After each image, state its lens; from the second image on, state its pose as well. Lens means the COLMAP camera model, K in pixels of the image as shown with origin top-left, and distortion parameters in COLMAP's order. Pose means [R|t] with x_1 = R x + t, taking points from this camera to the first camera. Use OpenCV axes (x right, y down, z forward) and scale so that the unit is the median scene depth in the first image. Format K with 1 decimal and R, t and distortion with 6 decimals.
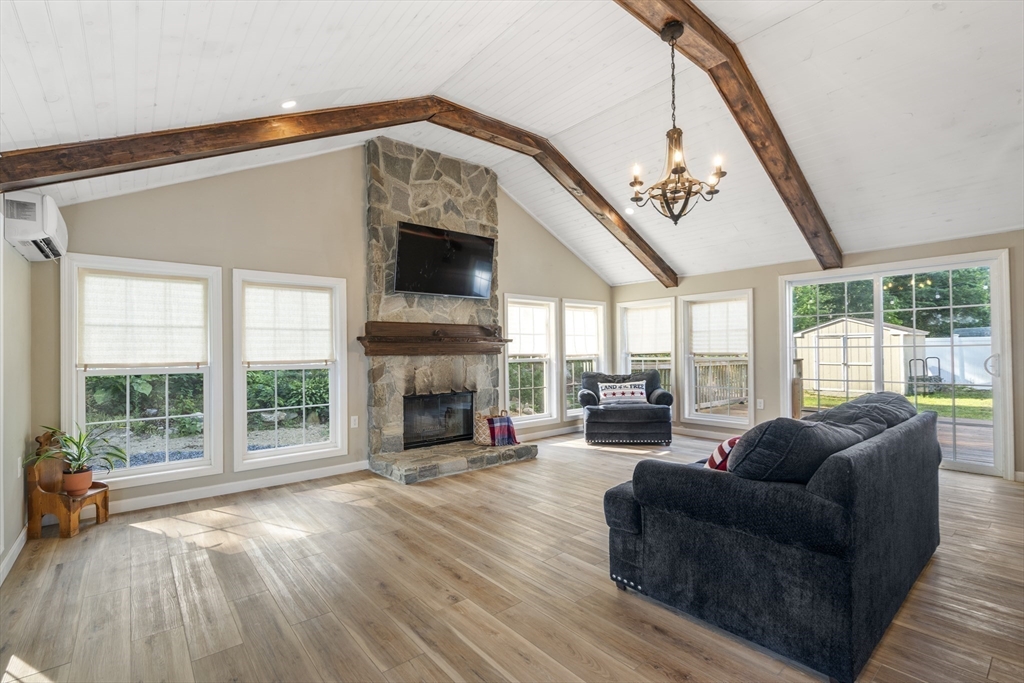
lens RADIAL K [[466.7, 0, 510.5], [0, 466.7, 346.0], [0, 0, 1]] dist [0.002004, 0.001378]
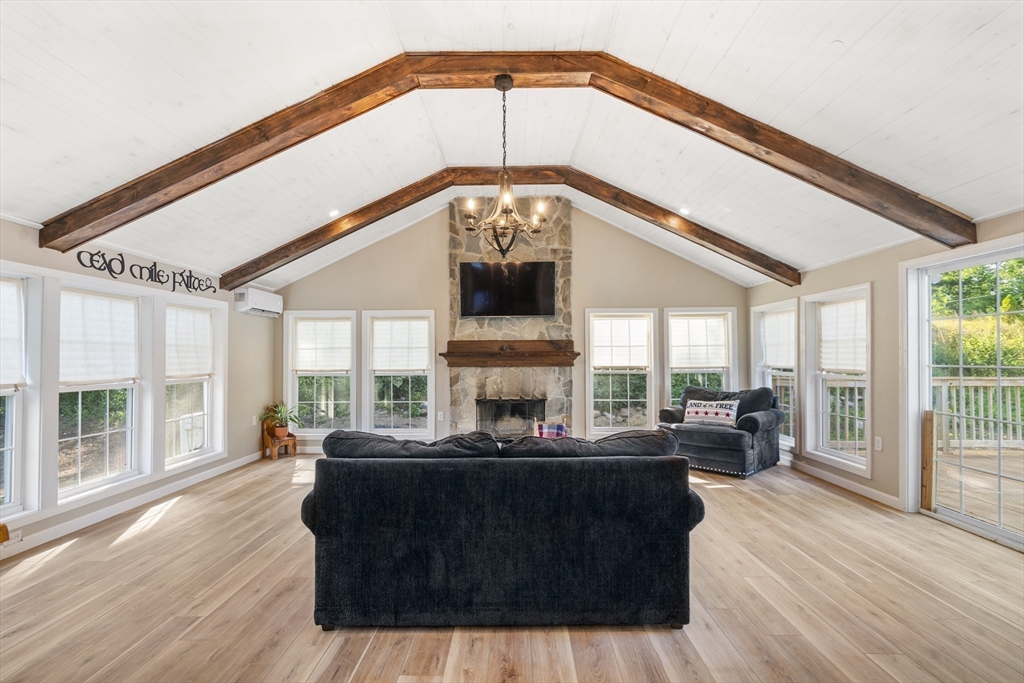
lens RADIAL K [[466.7, 0, 508.2], [0, 466.7, 350.2], [0, 0, 1]] dist [0.002004, 0.001378]
pose [[0.760813, -0.002731, -0.648965, 0.593686], [0.005581, 0.999982, 0.002335, -0.024785], [0.648947, -0.005399, 0.760815, 0.091845]]
